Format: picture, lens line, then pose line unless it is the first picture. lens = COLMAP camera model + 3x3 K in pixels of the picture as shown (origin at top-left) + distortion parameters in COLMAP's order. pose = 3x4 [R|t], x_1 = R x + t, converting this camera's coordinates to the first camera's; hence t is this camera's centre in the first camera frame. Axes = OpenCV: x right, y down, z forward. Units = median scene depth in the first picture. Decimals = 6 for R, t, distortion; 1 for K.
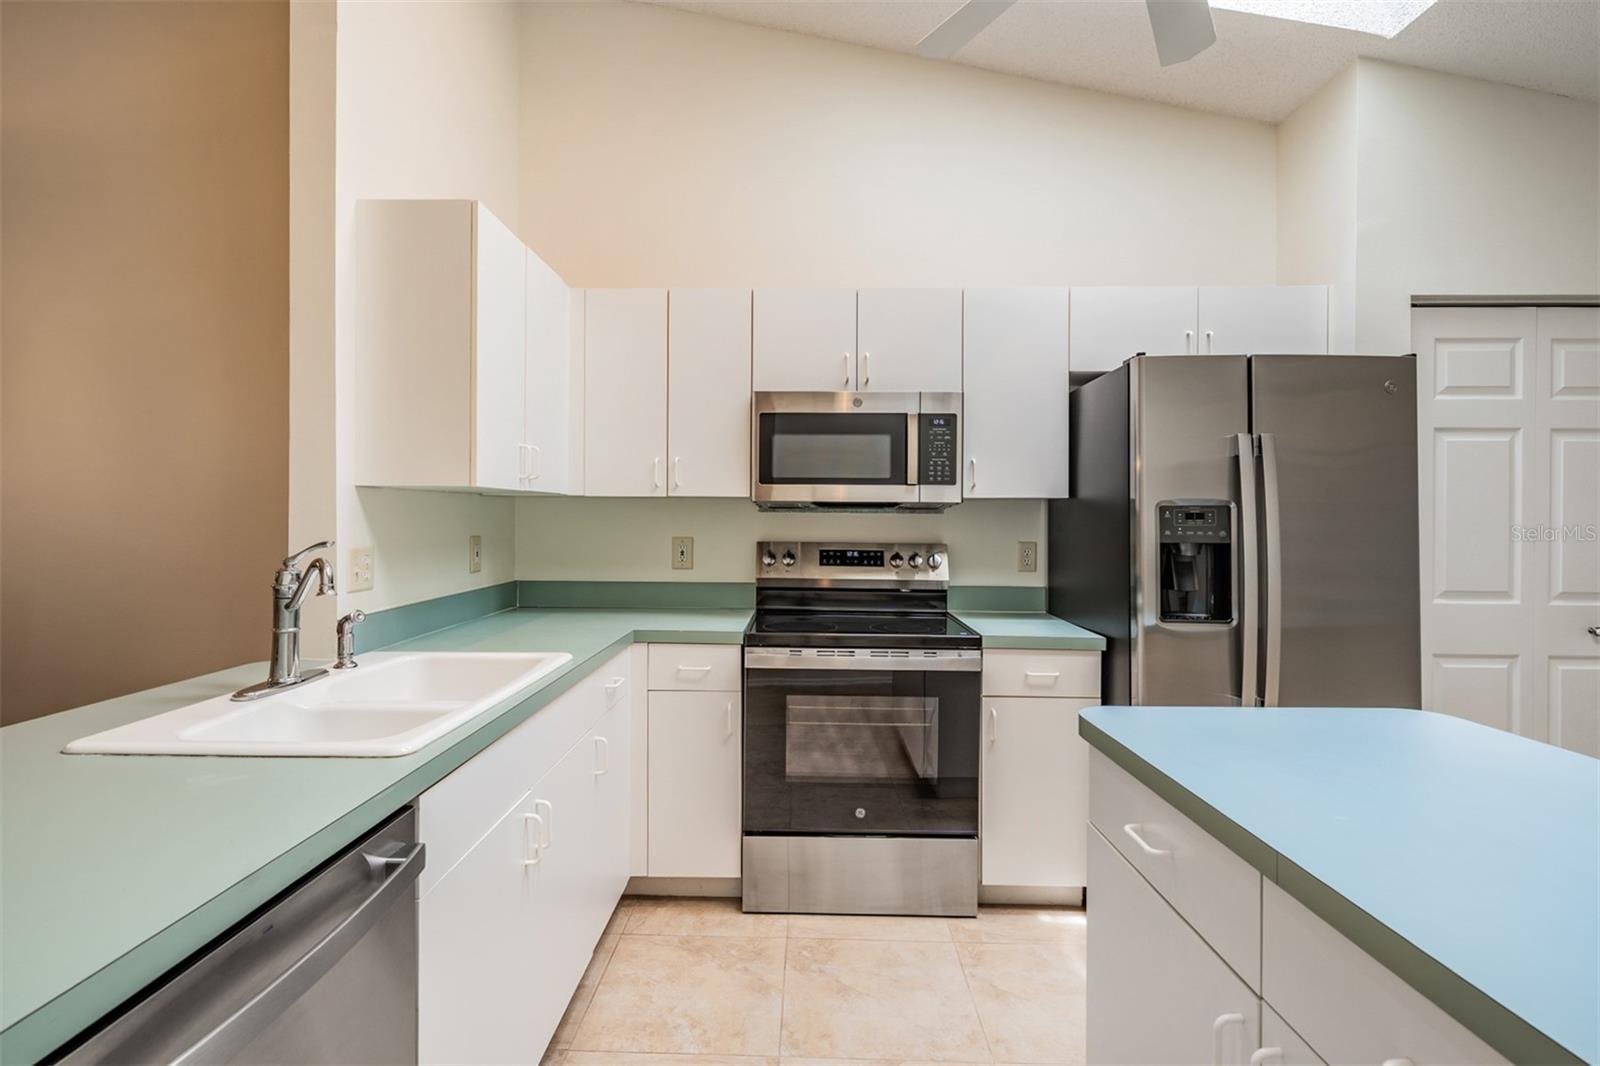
lens RADIAL K [[761.5, 0, 776.1], [0, 761.5, 517.5], [0, 0, 1]] dist [-0.001565, -0.000448]
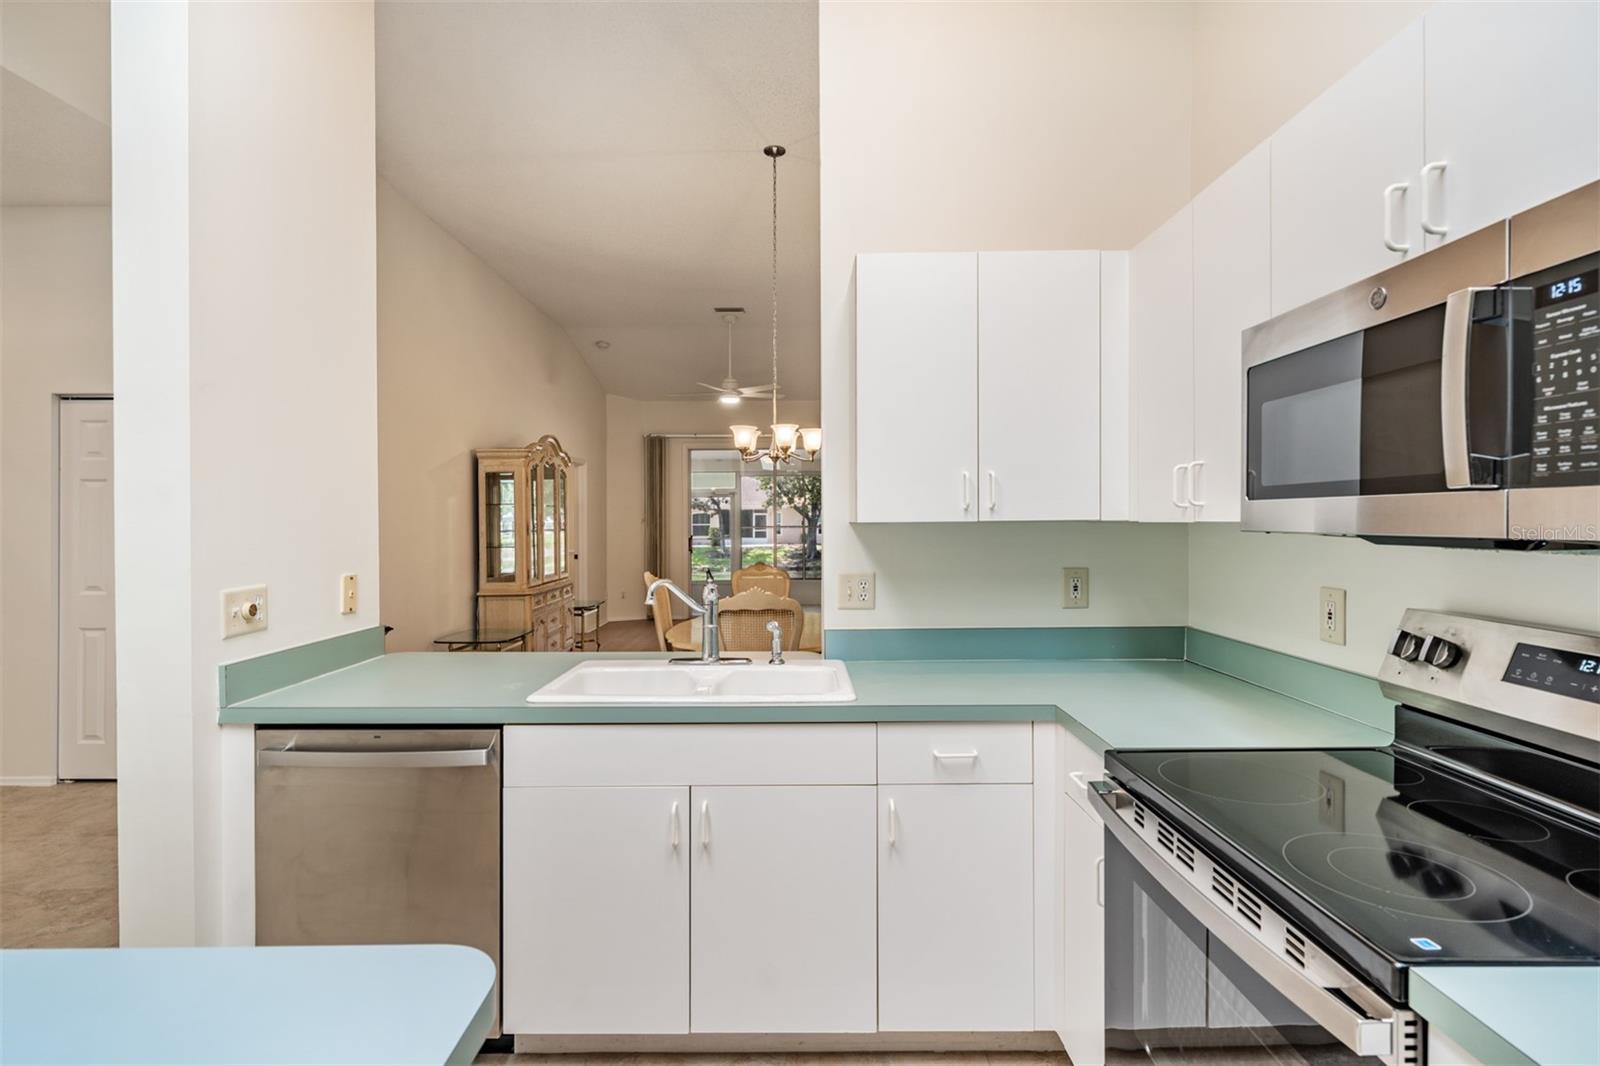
lens RADIAL K [[786.3, 0, 794.9], [0, 786.3, 524.6], [0, 0, 1]] dist [-0.002211, -0.000087]
pose [[0.027061, 0.000794, -0.999633, 0.555411], [0.008976, 0.999959, 0.001037, -0.031025], [0.999593, -0.009001, 0.027053, 0.694023]]
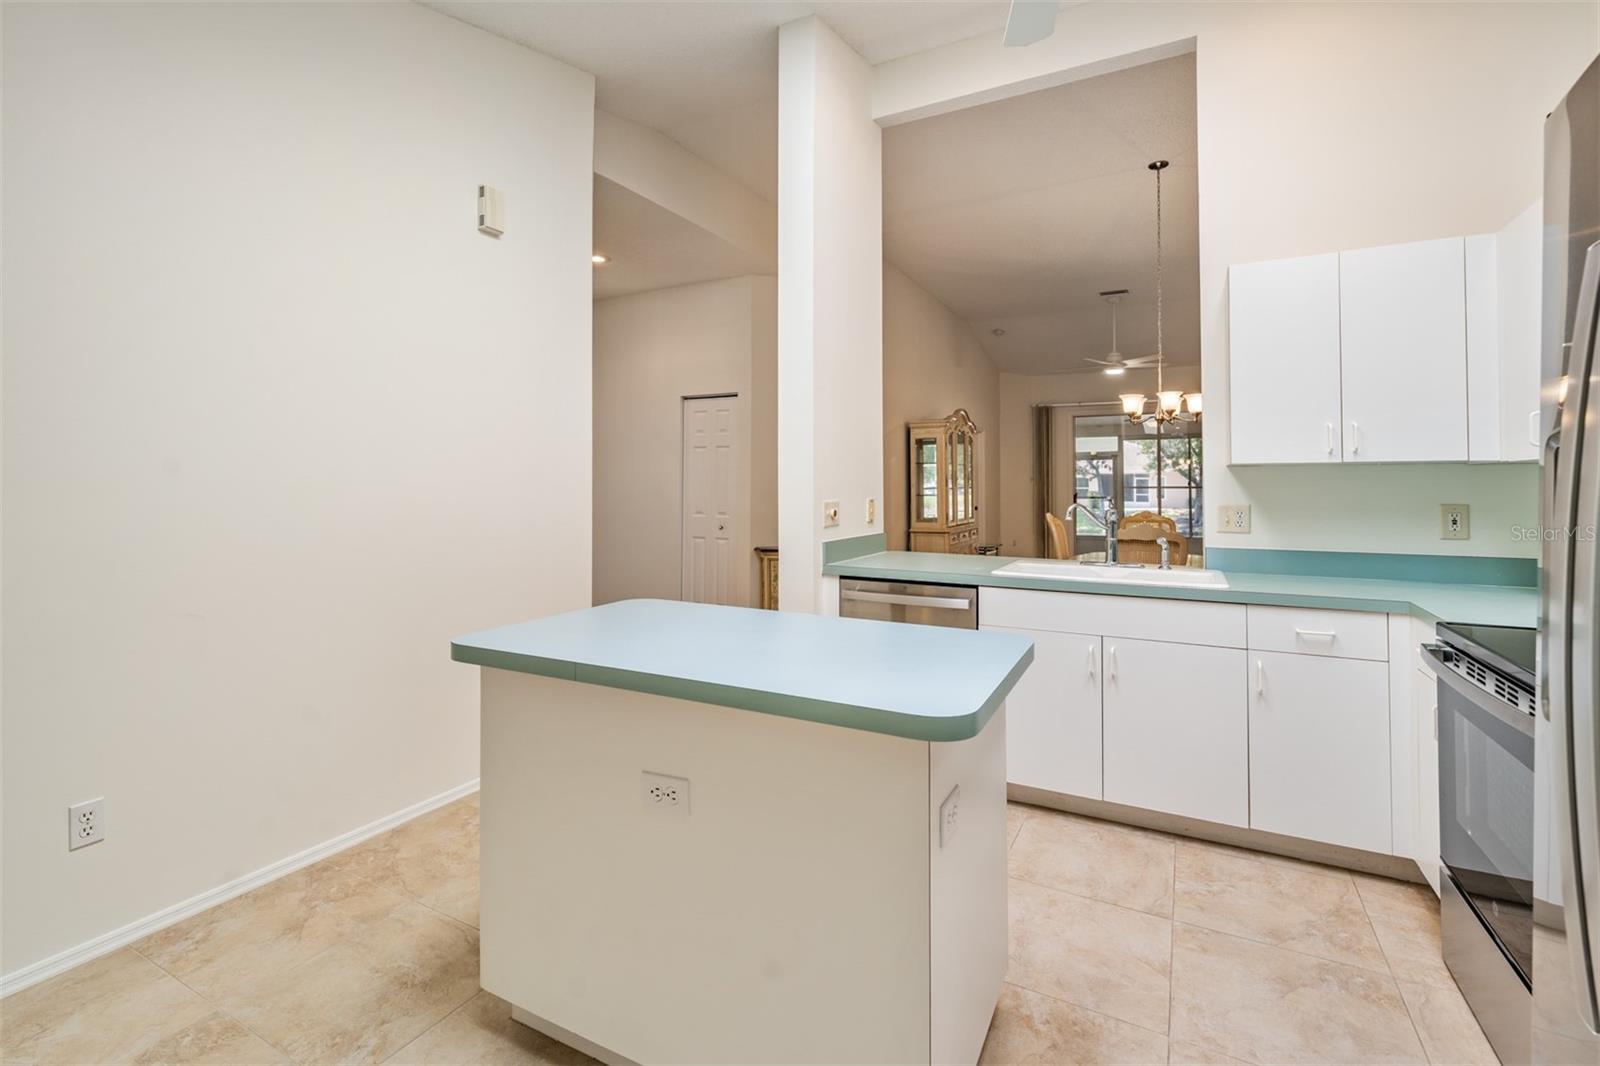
lens RADIAL K [[714.4, 0, 803.6], [0, 714.4, 464.2], [0, 0, 1]] dist [-0.001175, 0.000482]
pose [[-0.442275, -0.031922, -0.896311, 0.926257], [-0.002369, 0.999404, -0.034425, 0.007504], [0.896877, -0.013102, -0.442087, 0.684739]]
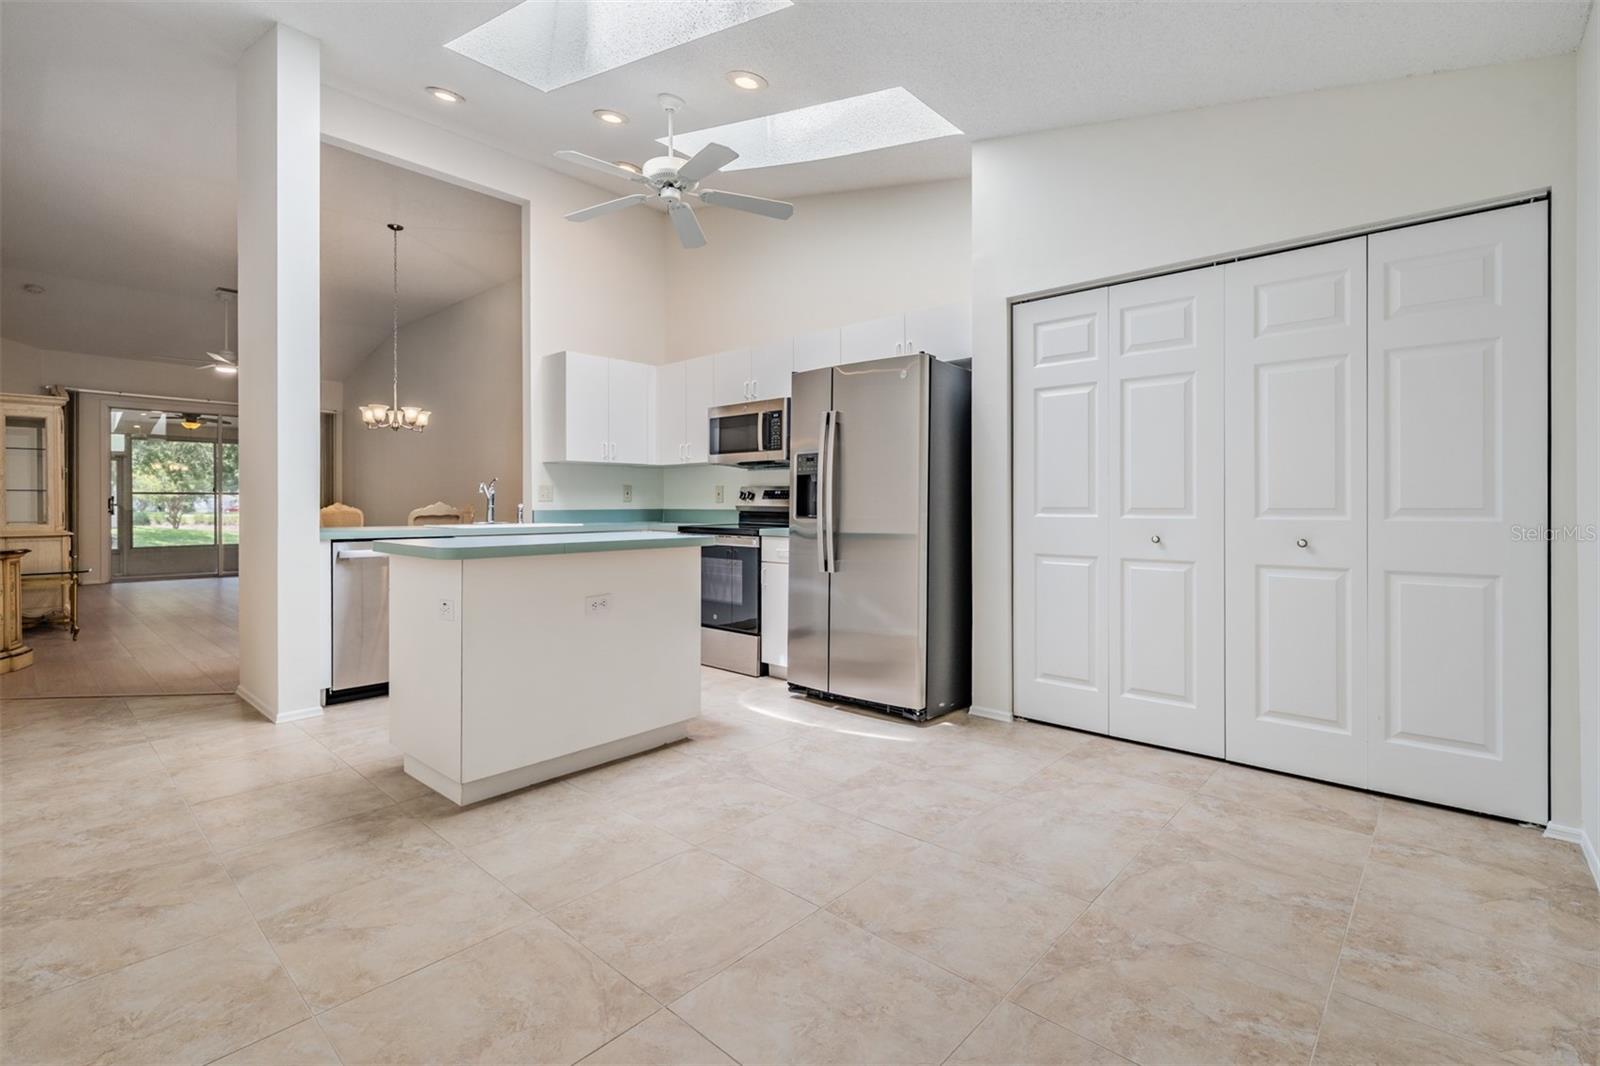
lens RADIAL K [[714.7, 0, 770.5], [0, 714.7, 506.0], [0, 0, 1]] dist [0.001048, 0.000038]
pose [[0.745960, -0.002963, -0.665984, 1.387506], [0.003960, 0.999992, -0.000014, 0.093404], [0.665979, -0.002627, 0.745966, -0.288668]]
